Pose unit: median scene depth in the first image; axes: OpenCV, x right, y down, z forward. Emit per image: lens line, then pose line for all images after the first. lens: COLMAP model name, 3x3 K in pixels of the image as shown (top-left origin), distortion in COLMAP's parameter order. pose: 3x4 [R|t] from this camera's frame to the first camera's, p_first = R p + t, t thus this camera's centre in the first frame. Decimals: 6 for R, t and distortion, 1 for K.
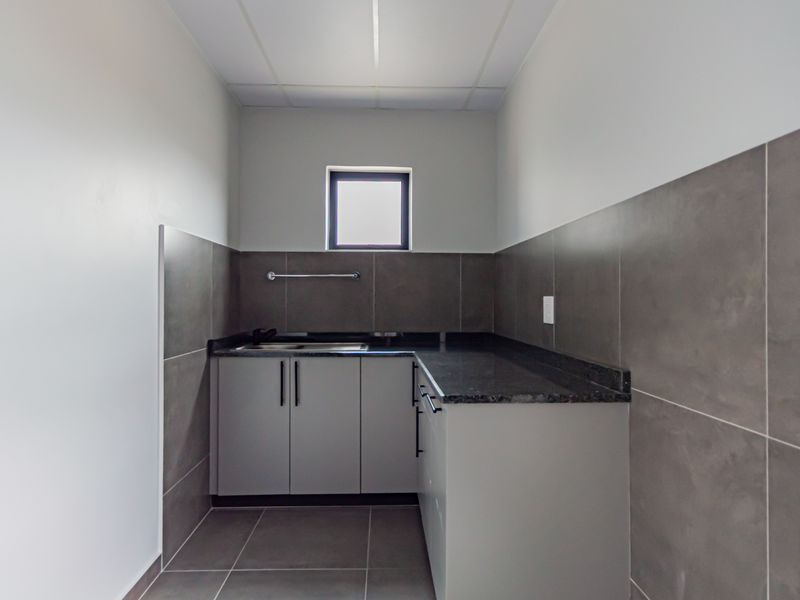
lens RADIAL K [[476.8, 0, 397.0], [0, 476.8, 299.2], [0, 0, 1]] dist [0.006453, 0.003278]
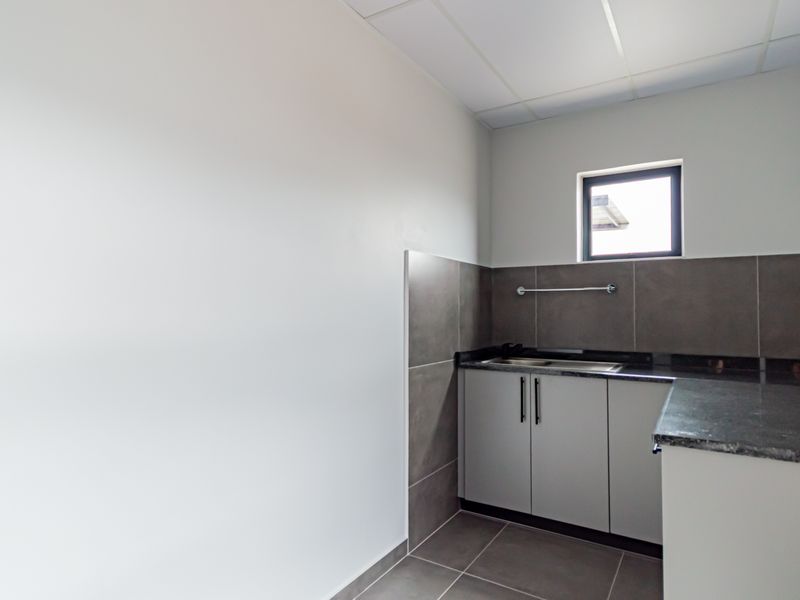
lens RADIAL K [[476.8, 0, 397.0], [0, 476.8, 300.2], [0, 0, 1]] dist [0.006453, 0.003278]
pose [[0.826855, -0.013523, -0.562252, 0.098863], [-0.000740, 0.999684, -0.025131, -0.004557], [0.562414, 0.021196, 0.826584, 0.027292]]
